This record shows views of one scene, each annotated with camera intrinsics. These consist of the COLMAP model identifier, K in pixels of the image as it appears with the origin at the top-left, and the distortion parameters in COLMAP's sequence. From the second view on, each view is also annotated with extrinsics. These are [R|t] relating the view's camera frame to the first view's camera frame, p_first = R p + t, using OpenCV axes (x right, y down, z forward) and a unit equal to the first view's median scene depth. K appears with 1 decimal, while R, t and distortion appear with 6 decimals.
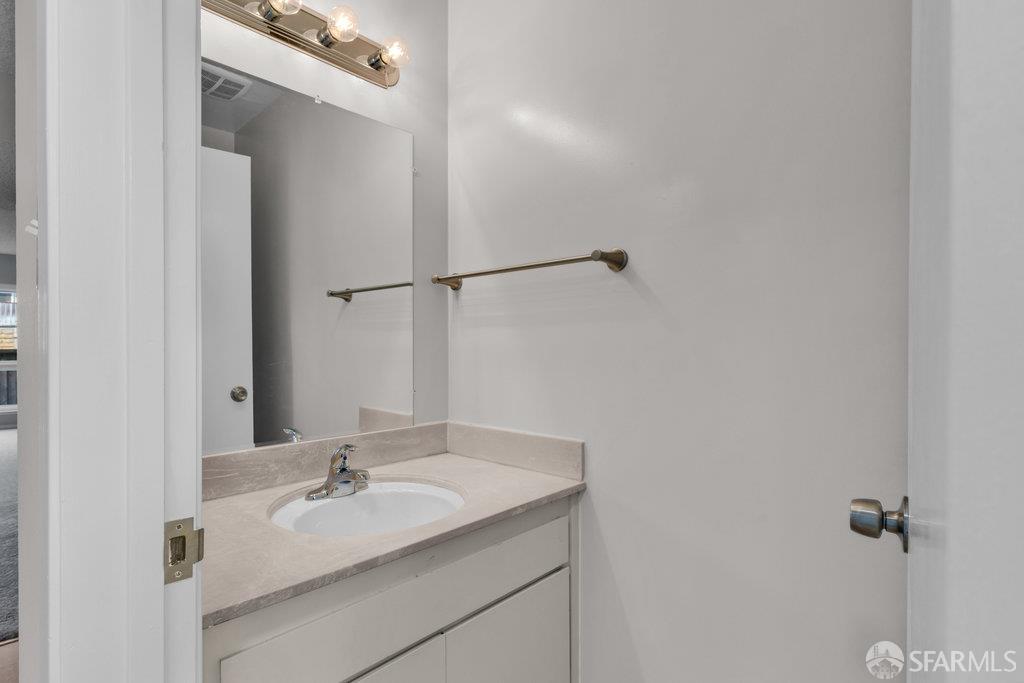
lens RADIAL K [[500.4, 0, 531.7], [0, 500.4, 344.7], [0, 0, 1]] dist [0.001461, 0.000658]
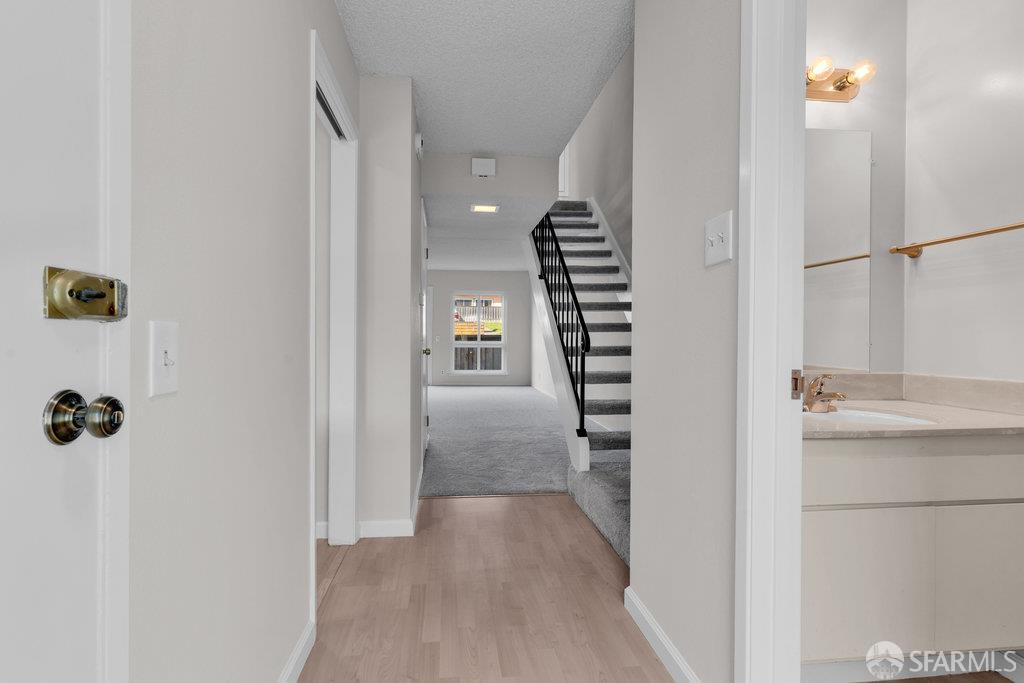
lens RADIAL K [[495.5, 0, 489.3], [0, 495.5, 338.1], [0, 0, 1]] dist [-0.001190, -0.000843]
pose [[0.730598, 0.009301, -0.682745, -0.091376], [-0.013042, 0.999915, -0.000335, 0.089527], [0.682683, 0.009149, 0.730657, -0.498164]]
